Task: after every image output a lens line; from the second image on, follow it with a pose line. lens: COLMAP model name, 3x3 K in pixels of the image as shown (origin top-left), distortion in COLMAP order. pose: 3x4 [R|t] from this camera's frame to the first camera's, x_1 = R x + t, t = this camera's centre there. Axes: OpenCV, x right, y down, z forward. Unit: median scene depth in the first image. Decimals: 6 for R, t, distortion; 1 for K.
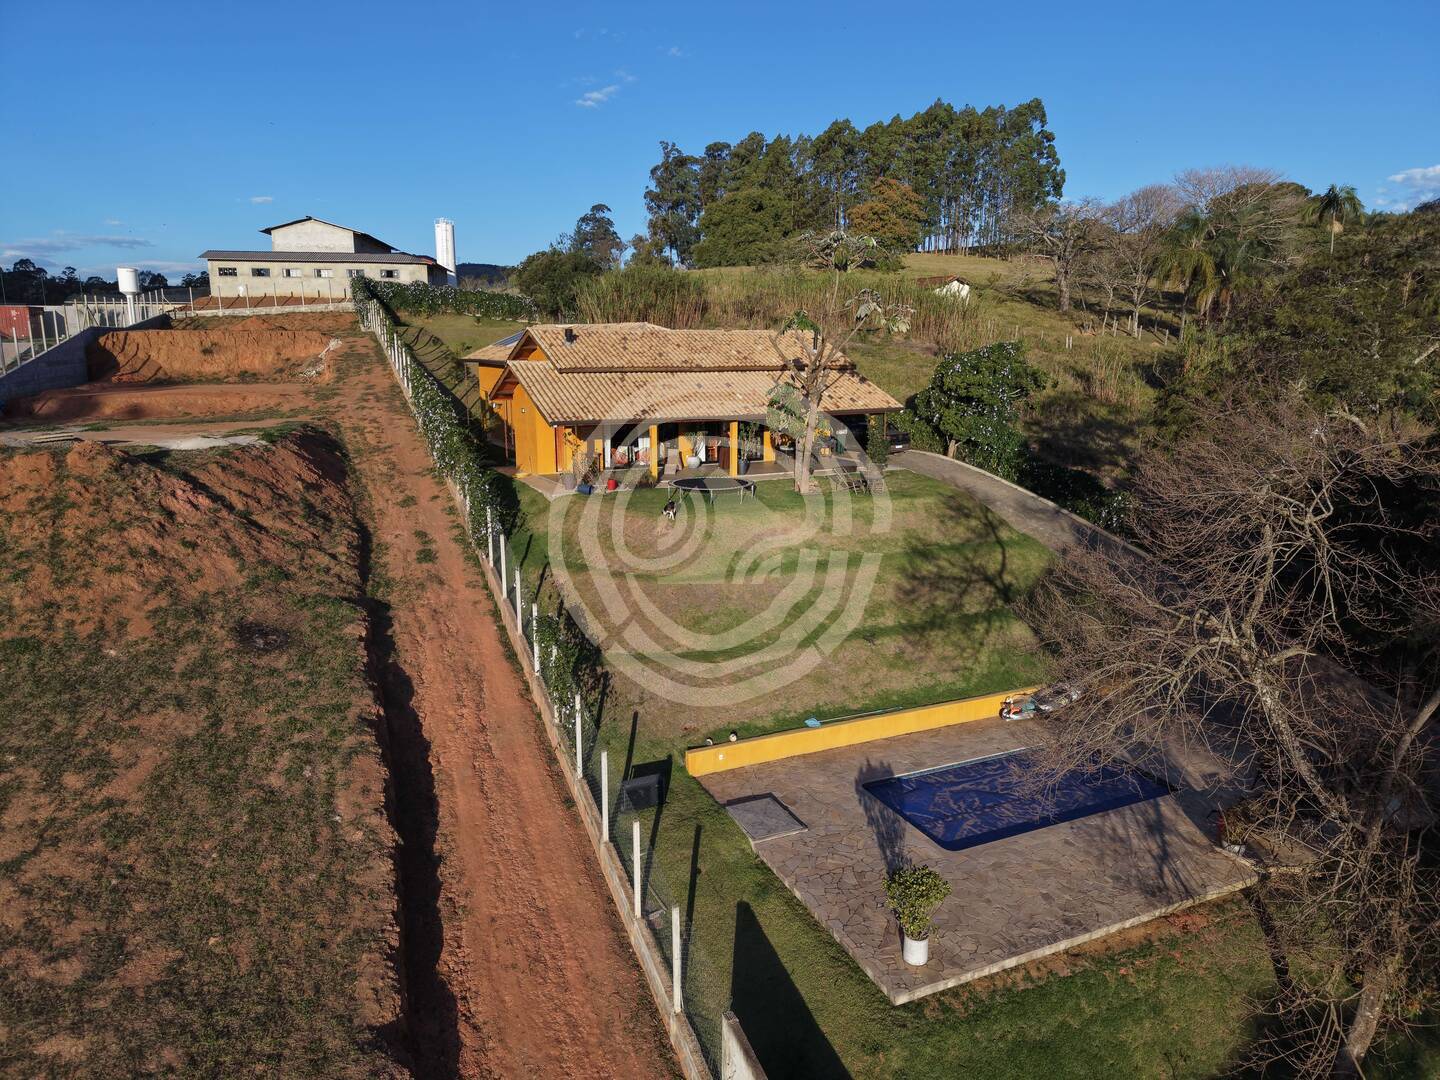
lens RADIAL K [[917.2, 0, 722.0], [0, 917.2, 589.8], [0, 0, 1]] dist [0.002732, 0.001410]
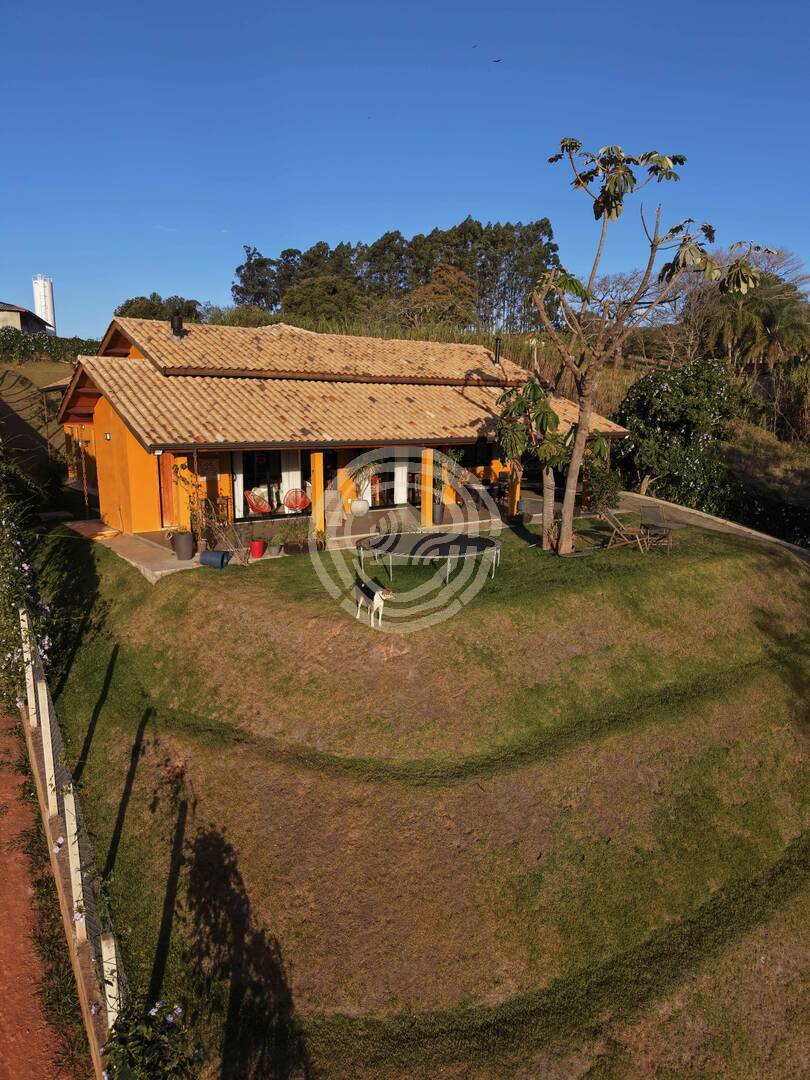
lens RADIAL K [[707.6, 0, 405.6], [0, 707.6, 551.7], [0, 0, 1]] dist [-0.009620, -0.000227]
pose [[0.987480, -0.031017, 0.154662, -0.071656], [0.041655, 0.996948, -0.066021, -0.058341], [-0.152143, 0.071637, 0.985759, 0.392984]]
